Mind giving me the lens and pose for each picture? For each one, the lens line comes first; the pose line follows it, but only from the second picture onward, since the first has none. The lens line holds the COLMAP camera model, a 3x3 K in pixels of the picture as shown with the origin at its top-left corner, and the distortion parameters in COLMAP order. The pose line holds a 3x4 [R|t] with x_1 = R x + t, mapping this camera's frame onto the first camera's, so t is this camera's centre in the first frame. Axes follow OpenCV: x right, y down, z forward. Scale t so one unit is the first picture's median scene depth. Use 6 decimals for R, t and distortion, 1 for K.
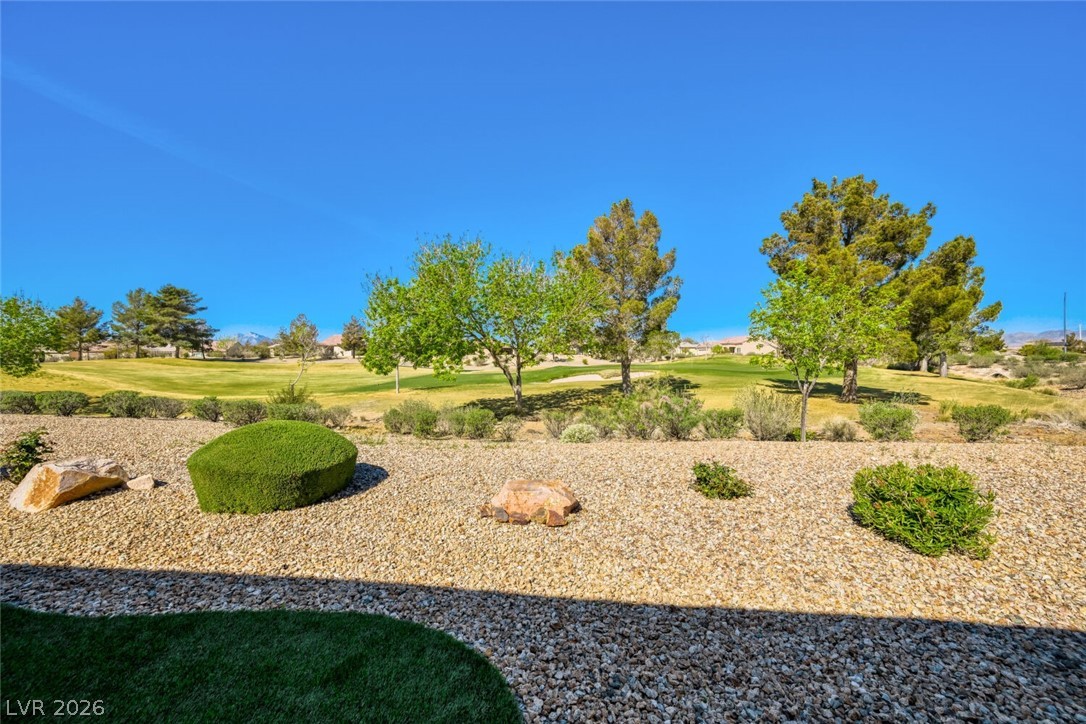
lens RADIAL K [[415.6, 0, 541.7], [0, 415.6, 359.8], [0, 0, 1]] dist [0.003224, 0.000117]
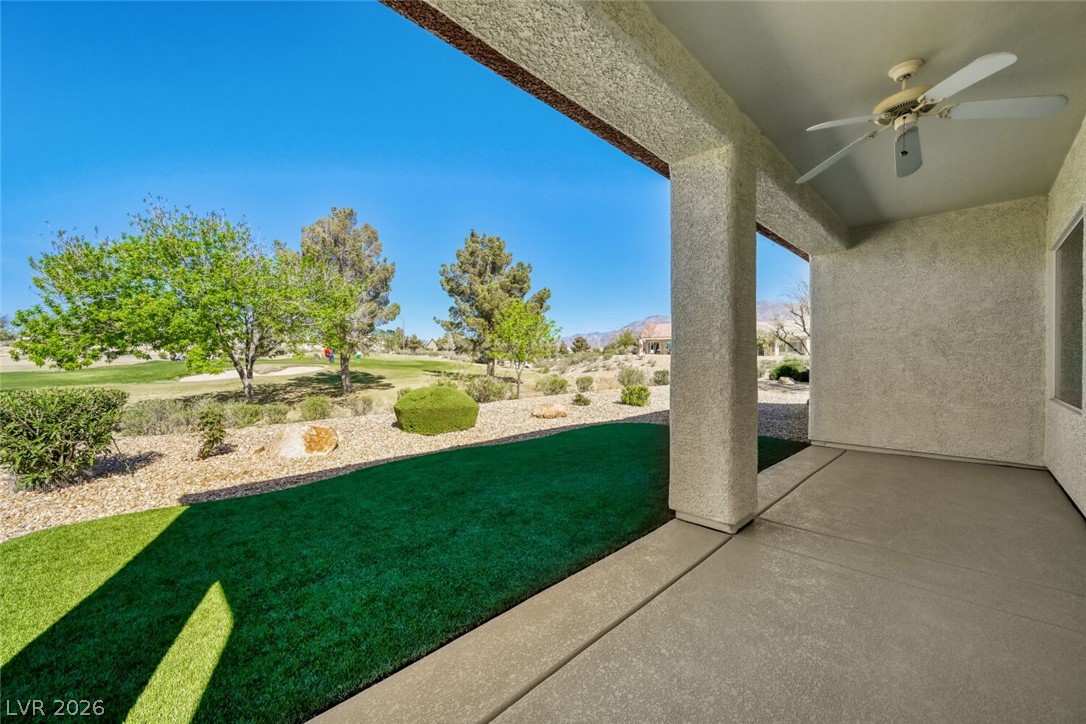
lens RADIAL K [[415.6, 0, 543.9], [0, 415.6, 362.9], [0, 0, 1]] dist [0.003224, 0.000117]
pose [[0.641221, -0.003281, 0.767349, -0.331344], [-0.009797, 0.999874, 0.012462, 0.006816], [-0.767294, -0.015509, 0.641108, -0.132544]]
